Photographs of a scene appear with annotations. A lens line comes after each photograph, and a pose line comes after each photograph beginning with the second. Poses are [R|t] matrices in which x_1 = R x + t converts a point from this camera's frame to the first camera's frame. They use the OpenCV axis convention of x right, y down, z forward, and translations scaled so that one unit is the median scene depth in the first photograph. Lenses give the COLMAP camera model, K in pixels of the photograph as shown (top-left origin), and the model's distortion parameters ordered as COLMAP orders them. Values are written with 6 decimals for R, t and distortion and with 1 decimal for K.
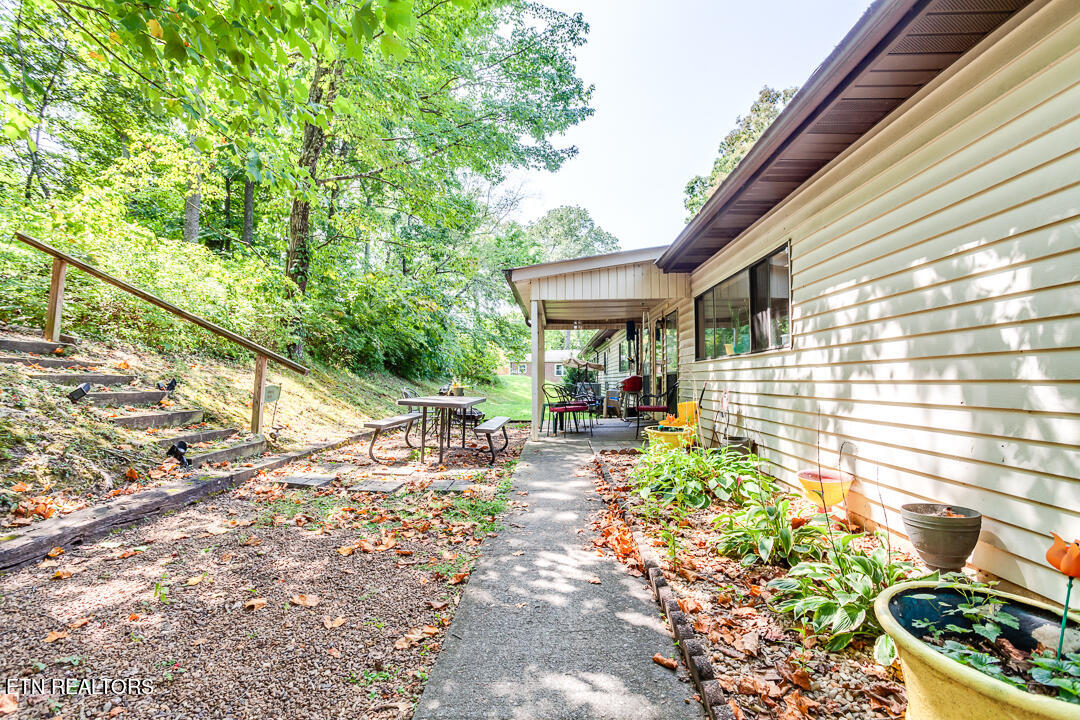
lens RADIAL K [[572.2, 0, 554.1], [0, 572.2, 363.7], [0, 0, 1]] dist [0.000423, 0.023527]
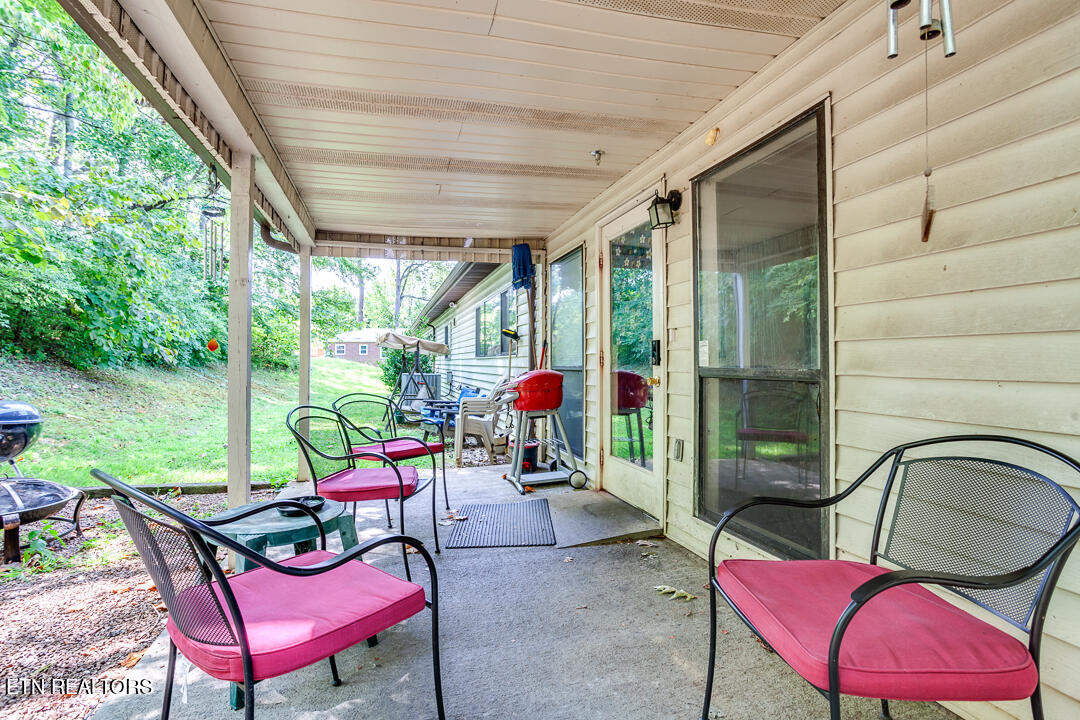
lens RADIAL K [[535.5, 0, 540.0], [0, 535.5, 360.0], [0, 0, 1]] dist [0.001710, 0.000570]
pose [[0.960991, 0.001910, 0.276573, 0.027559], [-0.009416, 0.999622, 0.025814, 0.002689], [-0.276419, -0.027411, 0.960646, 0.476091]]
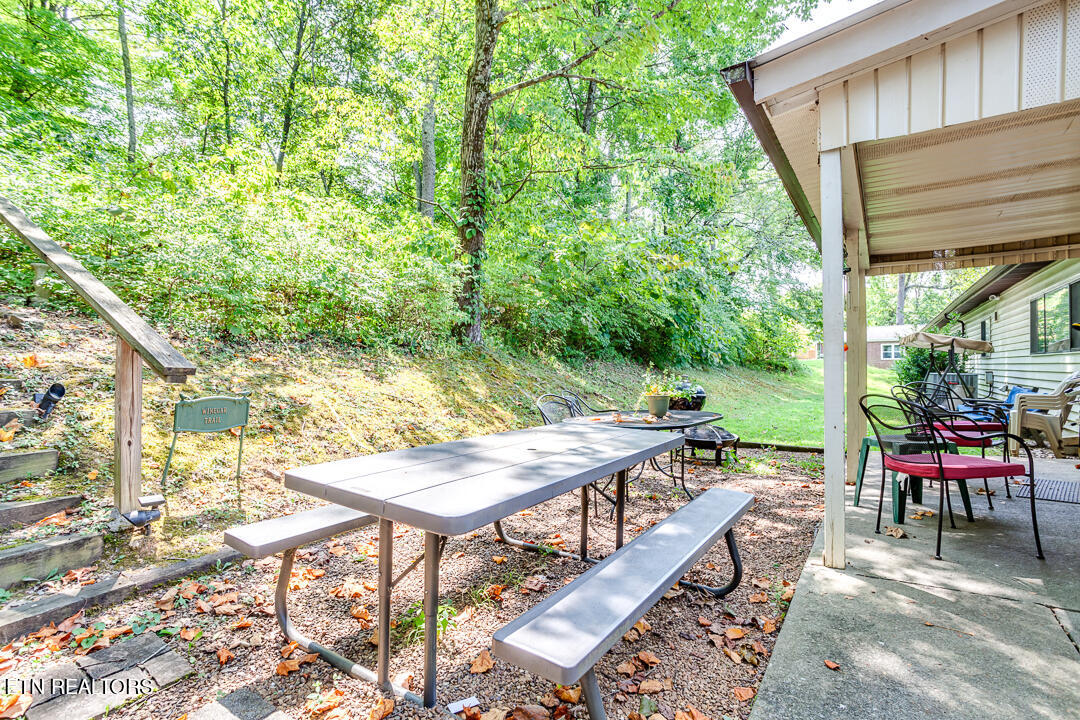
lens RADIAL K [[572.2, 0, 554.1], [0, 572.2, 363.7], [0, 0, 1]] dist [0.000423, 0.023527]
pose [[0.870447, -0.008328, -0.492191, -0.005575], [0.021954, 0.999519, 0.021913, 0.001700], [0.491772, -0.029879, 0.870211, 0.330766]]
